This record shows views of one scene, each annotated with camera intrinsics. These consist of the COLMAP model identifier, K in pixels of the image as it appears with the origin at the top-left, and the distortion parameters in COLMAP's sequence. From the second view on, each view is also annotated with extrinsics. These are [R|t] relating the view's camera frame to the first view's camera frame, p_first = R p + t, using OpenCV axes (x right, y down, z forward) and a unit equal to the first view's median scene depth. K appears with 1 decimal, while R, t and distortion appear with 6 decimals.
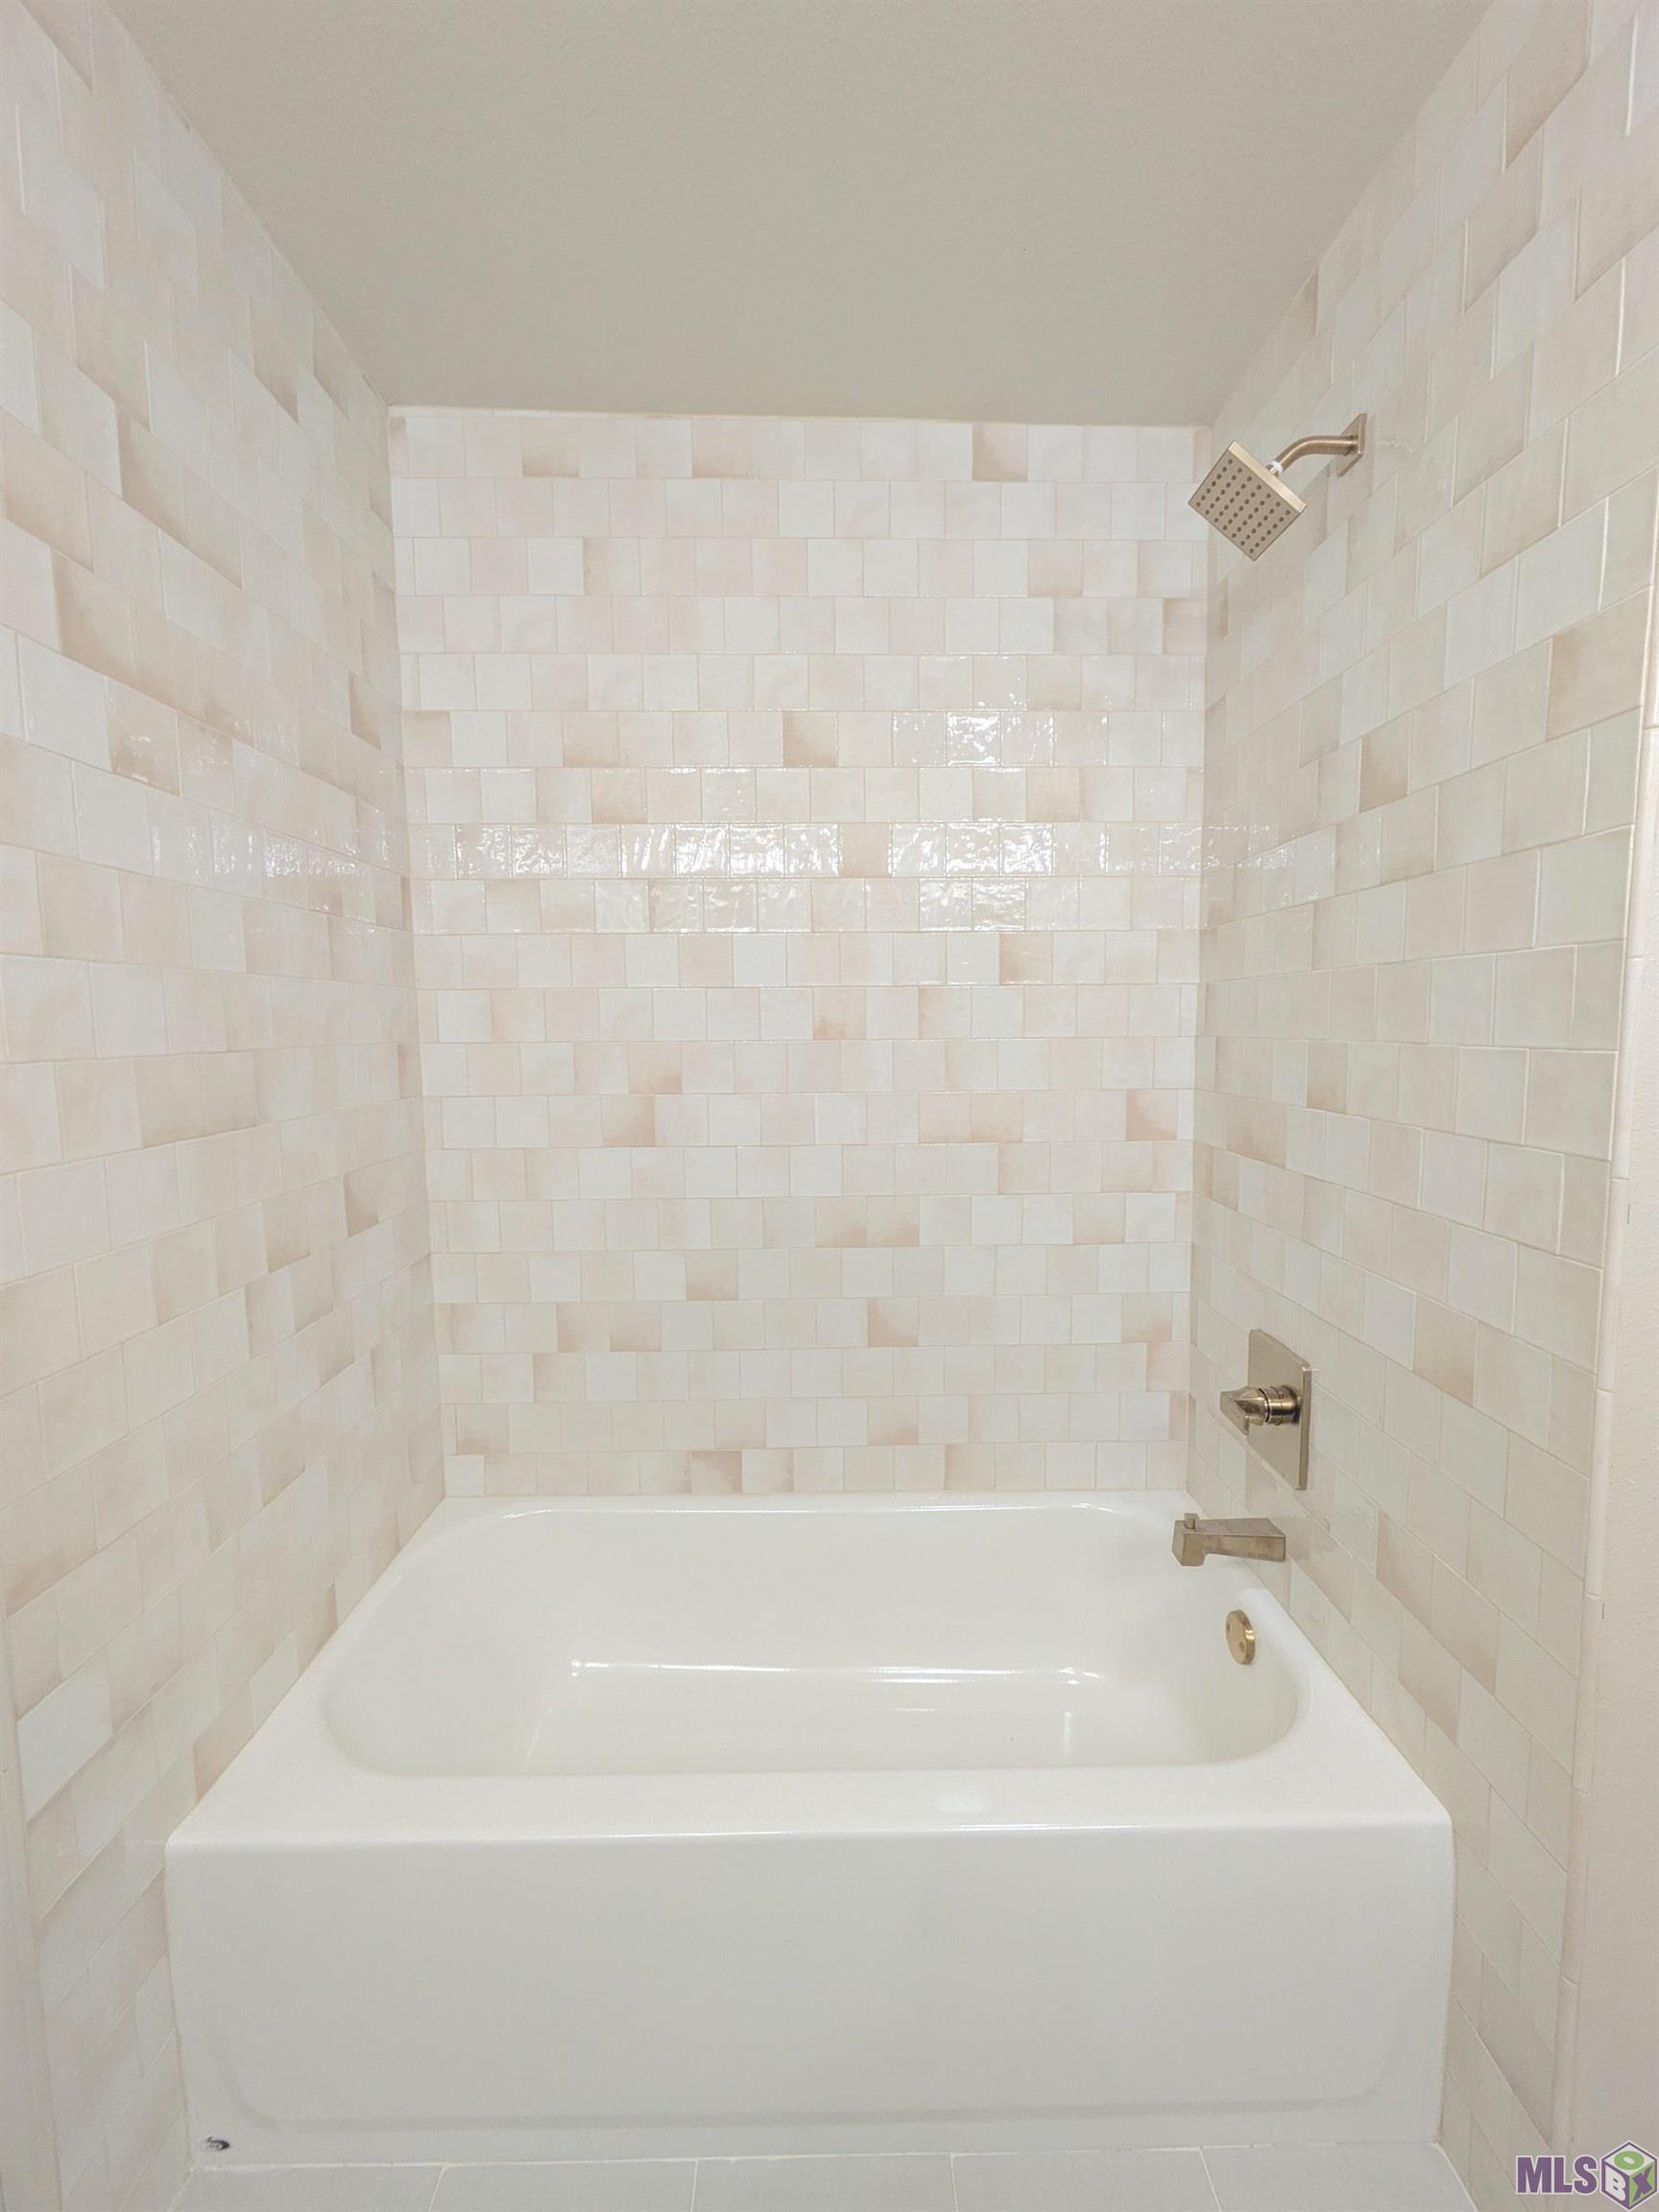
lens RADIAL K [[869.6, 0, 831.7], [0, 869.6, 1102.6], [0, 0, 1]] dist [-0.001841, 0.001962]
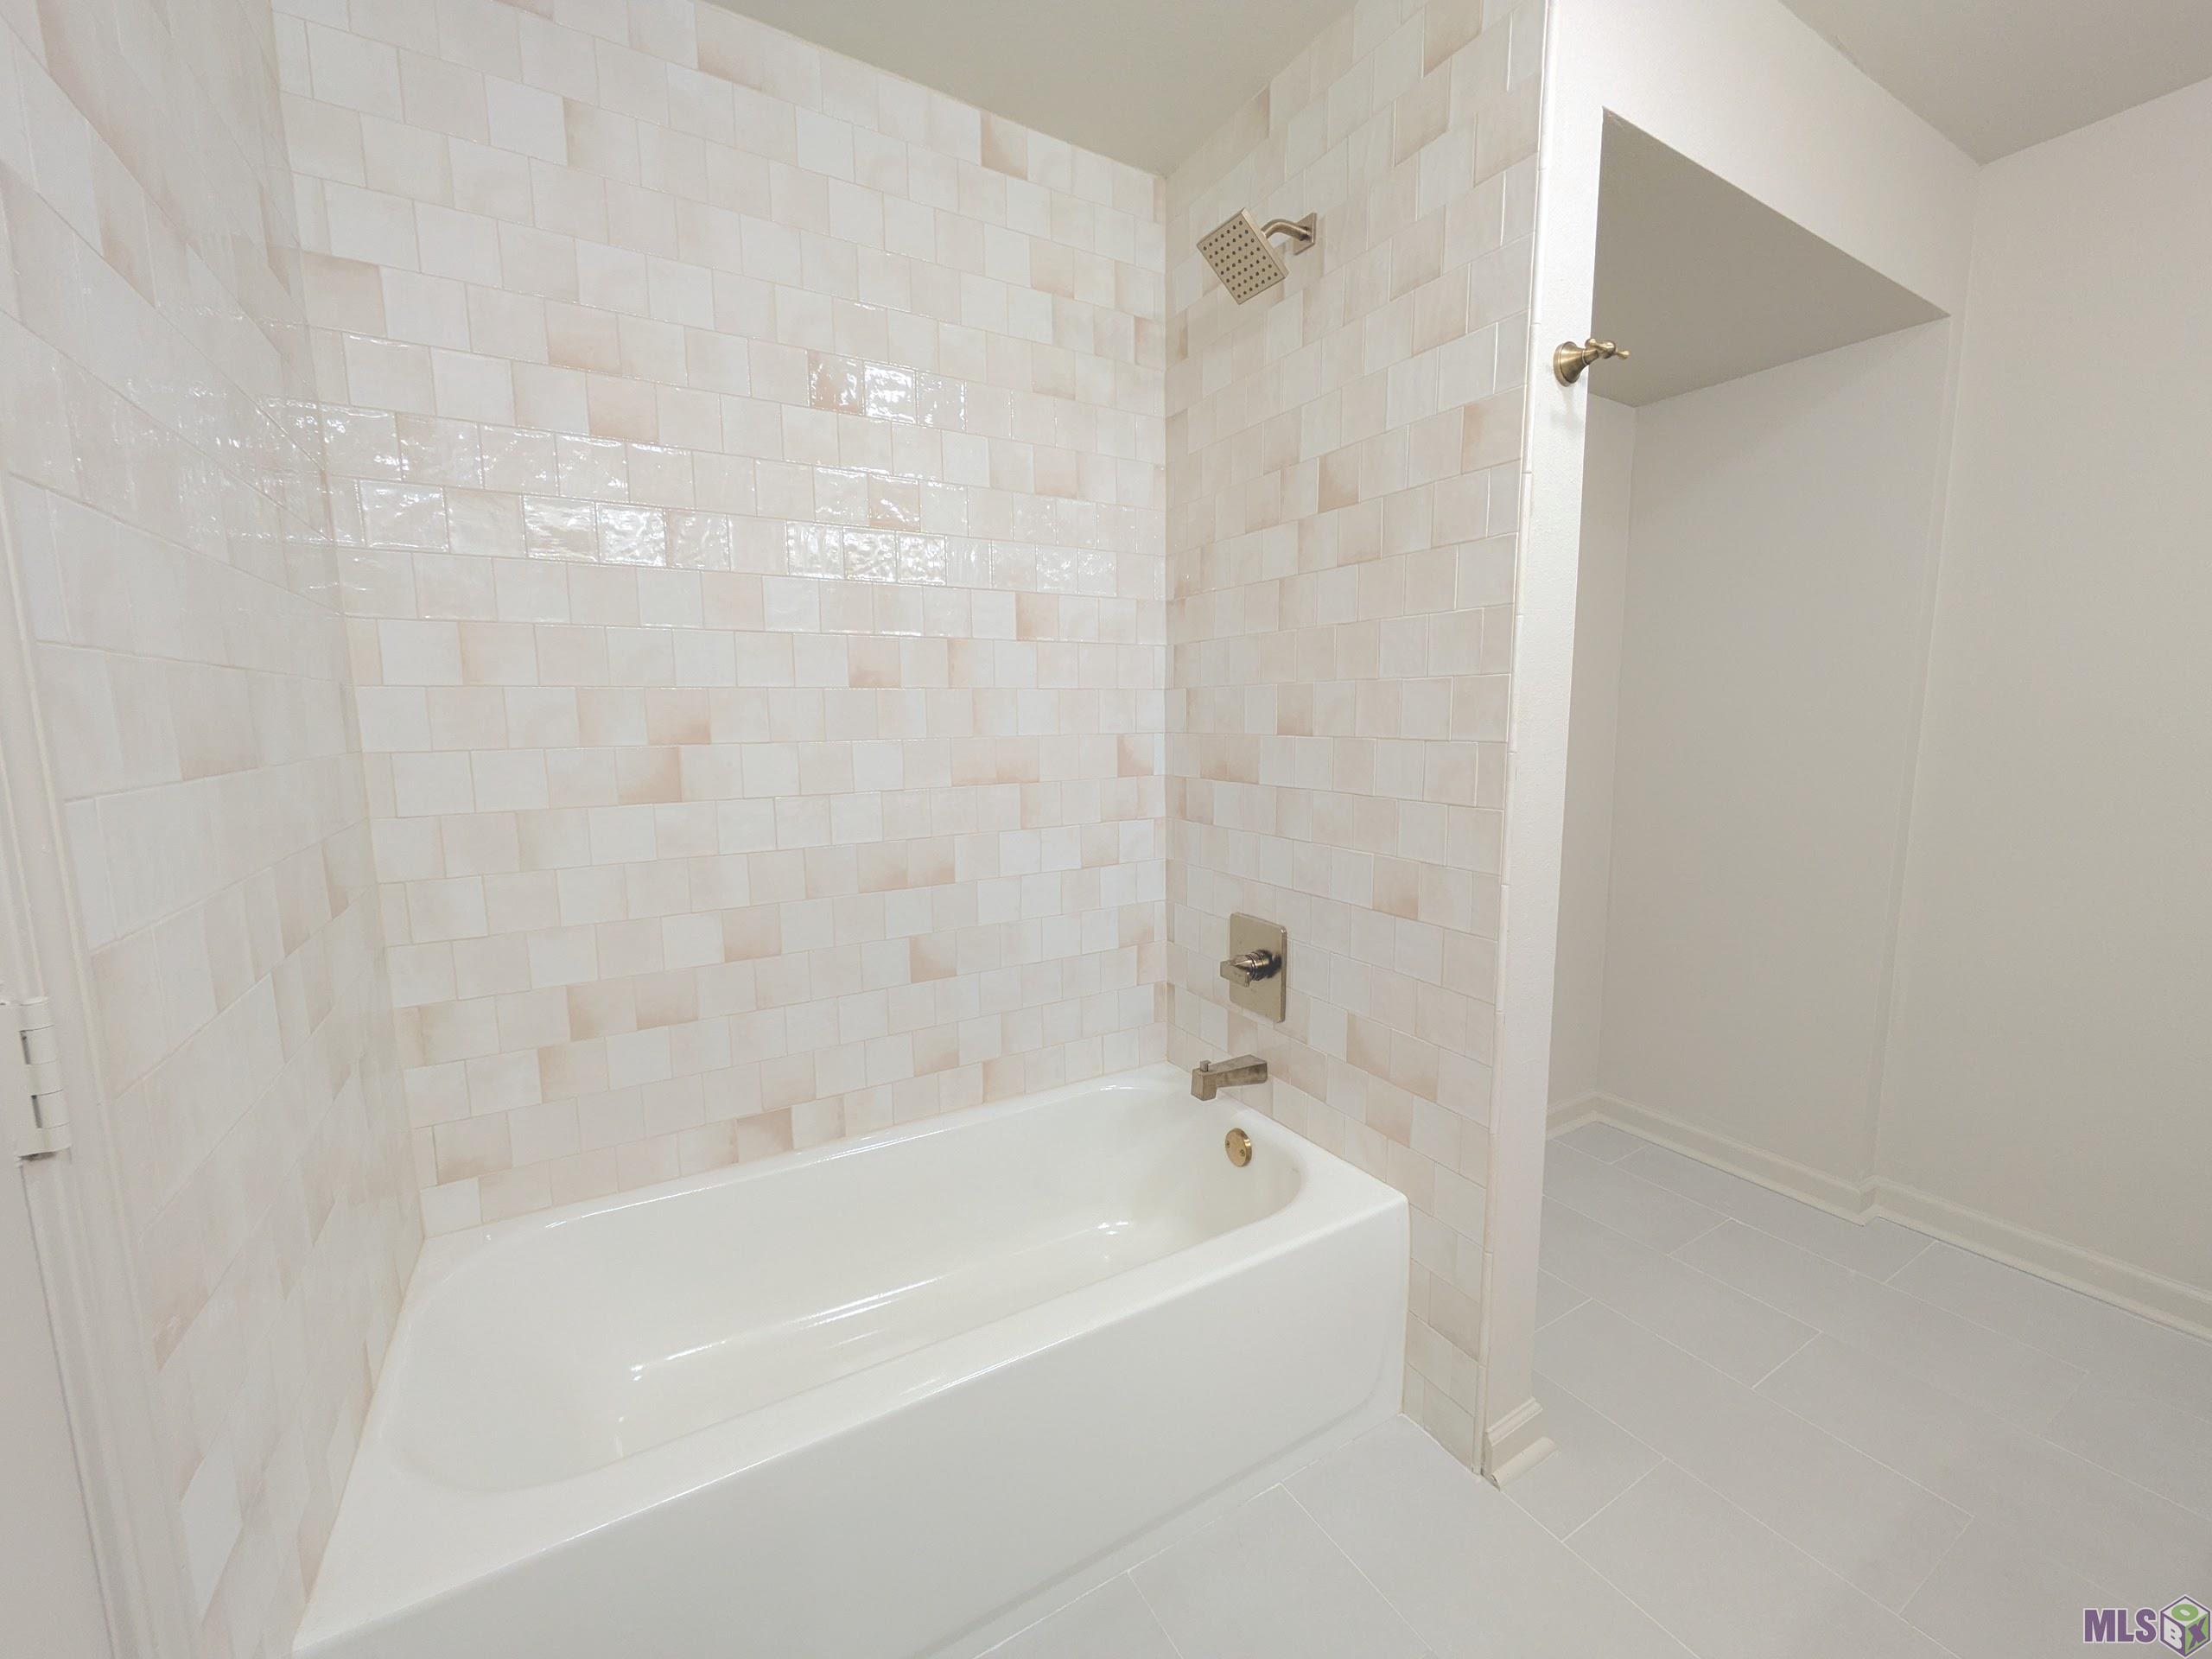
lens RADIAL K [[869.6, 0, 1092.3], [0, 869.6, 826.2], [0, 0, 1]] dist [-0.001841, 0.001962]
pose [[0.875539, -0.063224, 0.478992, -0.285905], [0.045445, 0.997782, 0.048634, 0.055107], [-0.481005, -0.020813, 0.876471, -0.026094]]
